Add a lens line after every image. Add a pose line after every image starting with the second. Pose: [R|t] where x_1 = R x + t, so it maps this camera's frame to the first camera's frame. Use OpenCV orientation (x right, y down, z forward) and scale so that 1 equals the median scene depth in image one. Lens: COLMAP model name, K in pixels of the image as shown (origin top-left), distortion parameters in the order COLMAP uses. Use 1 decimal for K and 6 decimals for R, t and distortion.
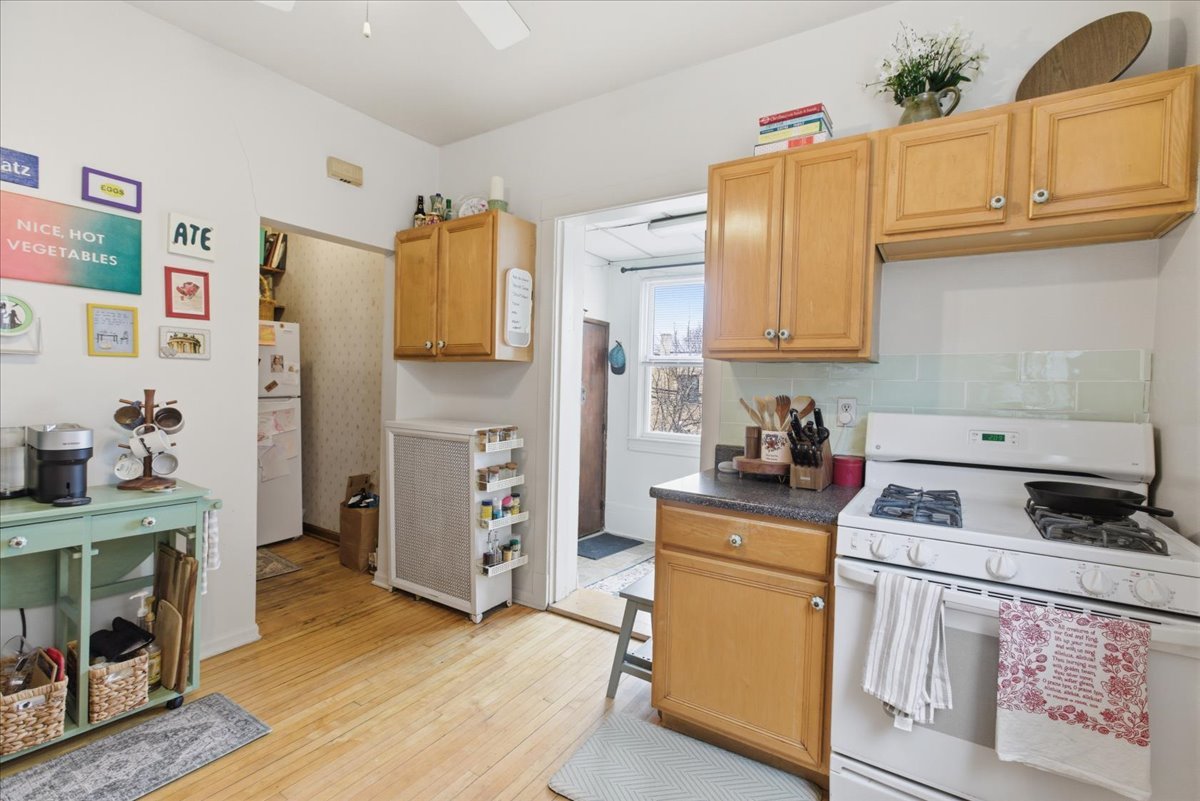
lens RADIAL K [[533.8, 0, 607.9], [0, 533.8, 401.6], [0, 0, 1]] dist [-0.015118, 0.005329]
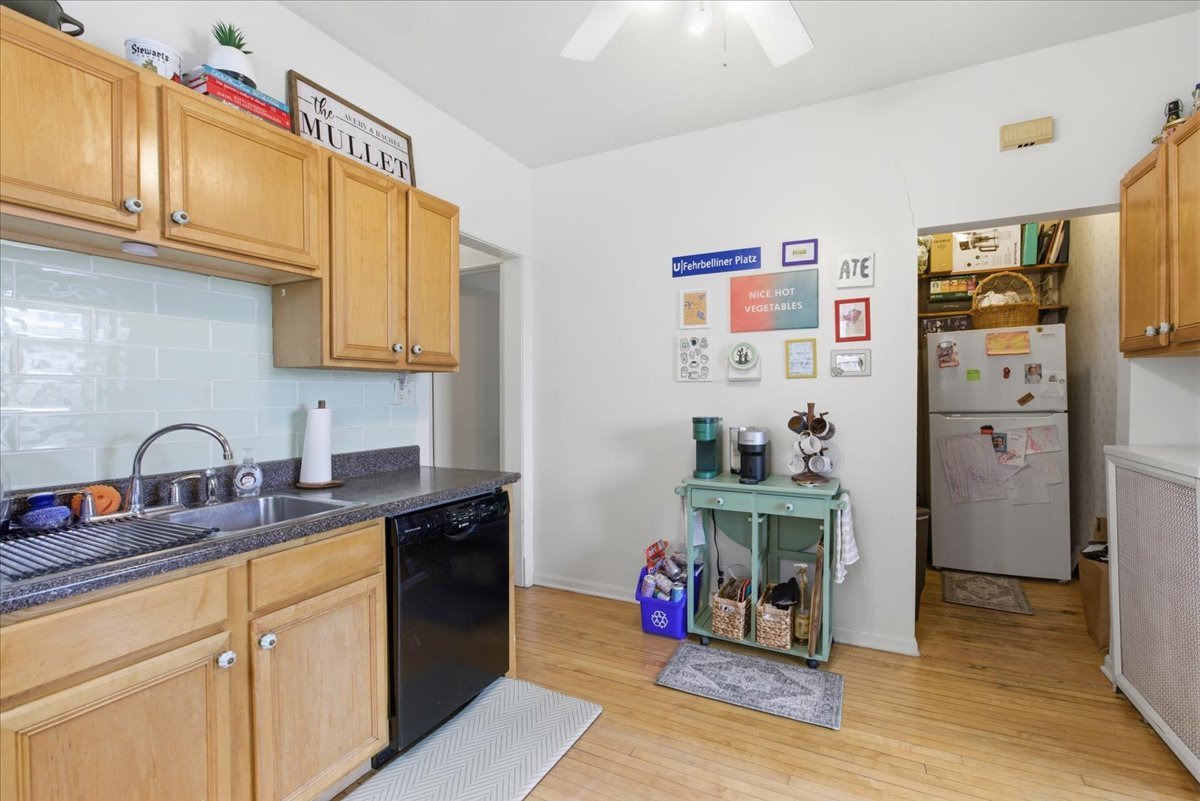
lens RADIAL K [[533.8, 0, 607.9], [0, 533.8, 401.6], [0, 0, 1]] dist [-0.015118, 0.005329]
pose [[0.096480, -0.010379, -0.995281, 0.310697], [-0.018832, 0.999748, -0.012251, -0.001686], [0.995157, 0.019925, 0.096260, 0.371007]]
